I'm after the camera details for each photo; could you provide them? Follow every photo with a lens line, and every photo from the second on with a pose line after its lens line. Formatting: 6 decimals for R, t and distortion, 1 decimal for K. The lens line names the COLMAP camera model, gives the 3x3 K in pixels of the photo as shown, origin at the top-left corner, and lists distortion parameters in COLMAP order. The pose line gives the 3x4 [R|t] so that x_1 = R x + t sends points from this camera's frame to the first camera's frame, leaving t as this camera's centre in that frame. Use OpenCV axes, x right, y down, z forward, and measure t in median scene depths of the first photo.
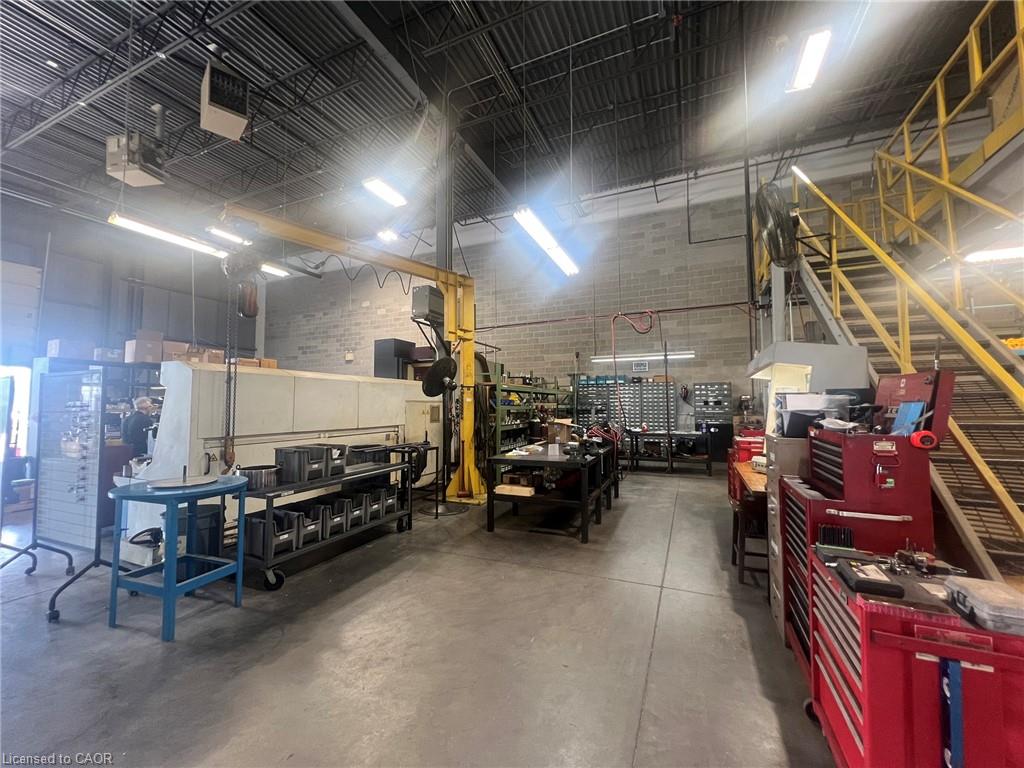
lens RADIAL K [[412.5, 0, 510.3], [0, 412.5, 382.4], [0, 0, 1]] dist [0.002216, 0.000539]
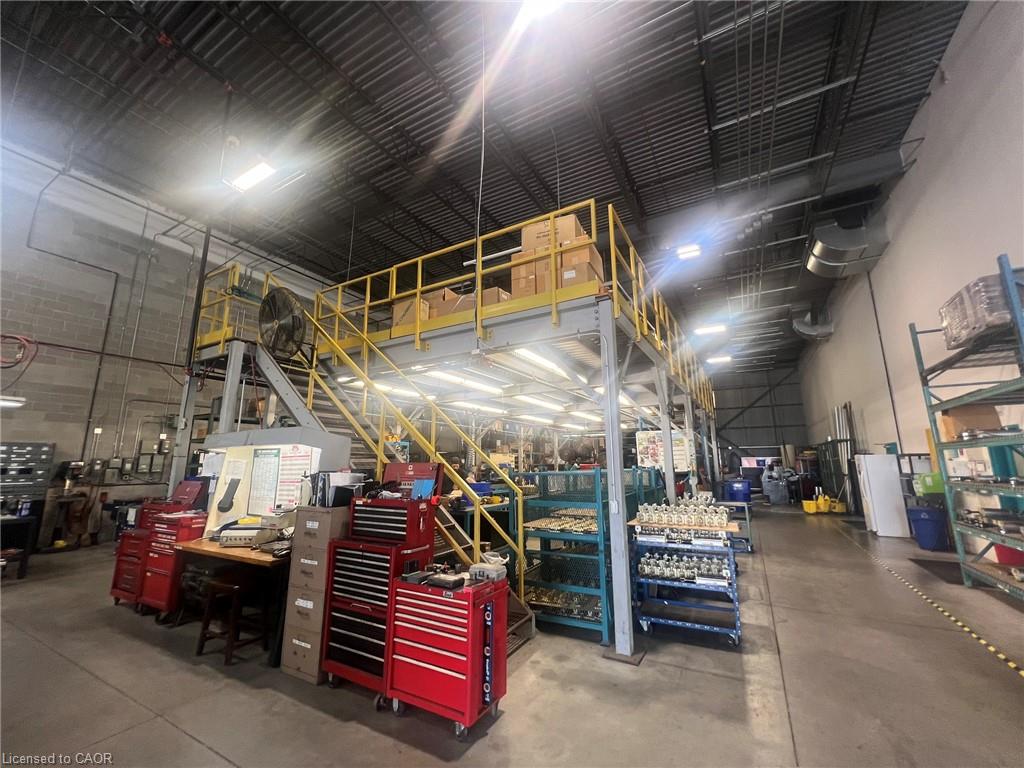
lens RADIAL K [[412.5, 0, 511.7], [0, 412.5, 382.4], [0, 0, 1]] dist [0.002216, 0.000539]
pose [[0.097037, 0.189946, 0.976987, -0.154692], [-0.047935, 0.981373, -0.186037, -0.009293], [-0.994126, -0.028780, 0.104335, 0.079830]]
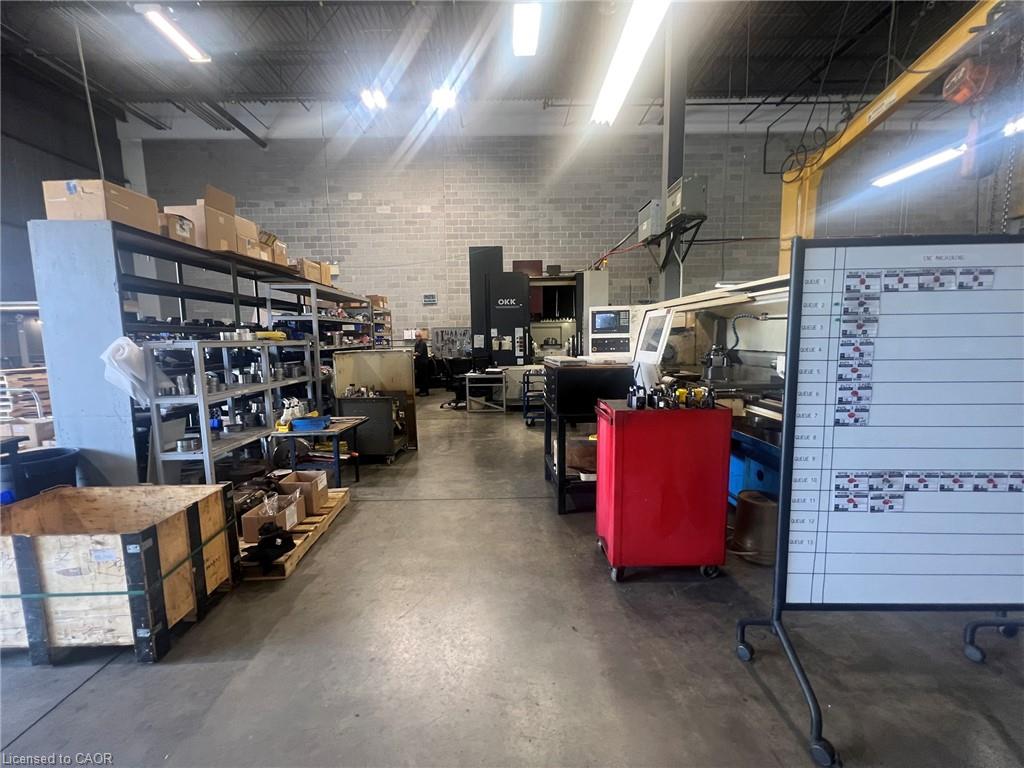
lens RADIAL K [[412.5, 0, 509.7], [0, 412.5, 382.1], [0, 0, 1]] dist [0.002216, 0.000539]
pose [[0.910777, -0.055716, 0.409123, -0.621910], [-0.011270, 0.987130, 0.159519, 0.020120], [-0.412746, -0.149897, 0.898427, 0.276797]]
